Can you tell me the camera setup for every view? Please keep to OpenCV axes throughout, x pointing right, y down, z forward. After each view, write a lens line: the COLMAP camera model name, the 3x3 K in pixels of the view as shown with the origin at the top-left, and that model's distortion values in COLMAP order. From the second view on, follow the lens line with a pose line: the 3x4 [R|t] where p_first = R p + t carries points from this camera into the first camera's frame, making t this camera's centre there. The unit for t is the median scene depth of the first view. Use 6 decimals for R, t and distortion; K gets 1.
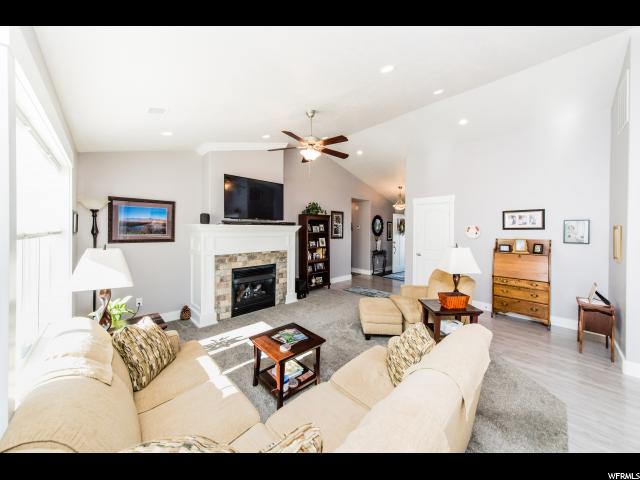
lens RADIAL K [[224.5, 0, 321.6], [0, 224.5, 229.8], [0, 0, 1]] dist [-0.000639, -0.000039]
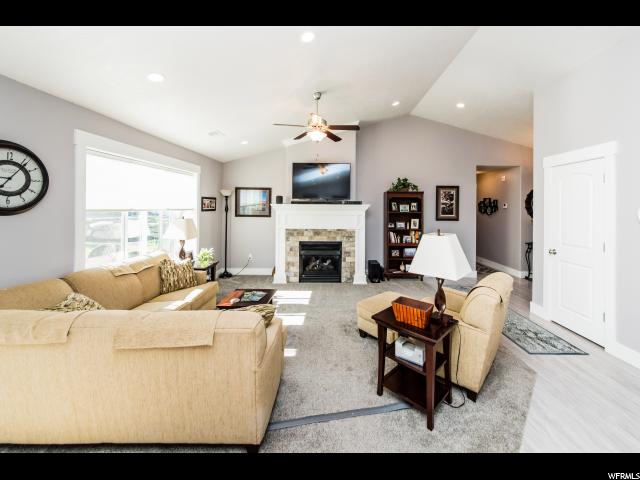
lens RADIAL K [[242.5, 0, 338.6], [0, 242.5, 206.8], [0, 0, 1]] dist [0.000057, 0.000016]
pose [[0.722026, -0.003443, -0.691857, 0.550381], [-0.005002, 0.999936, -0.010196, 0.002396], [0.691848, 0.010823, 0.721962, 0.185018]]
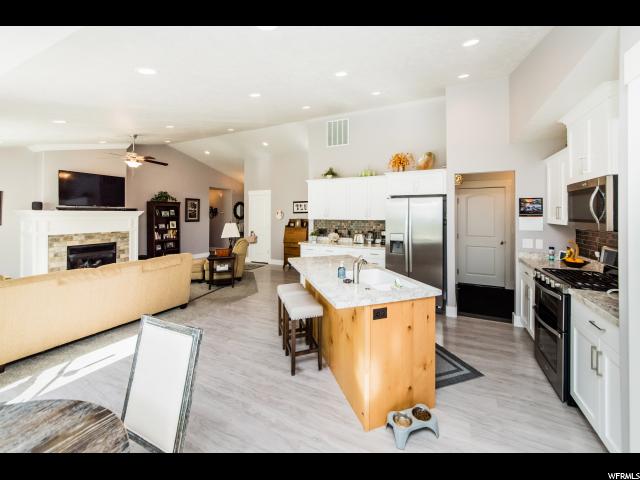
lens RADIAL K [[251.7, 0, 331.1], [0, 251.7, 211.8], [0, 0, 1]] dist [0.000251, 0.000018]
pose [[0.932629, -0.002893, 0.360824, 0.391192], [0.006523, 0.999940, -0.008843, 0.005236], [-0.360777, 0.010601, 0.932592, -0.701634]]
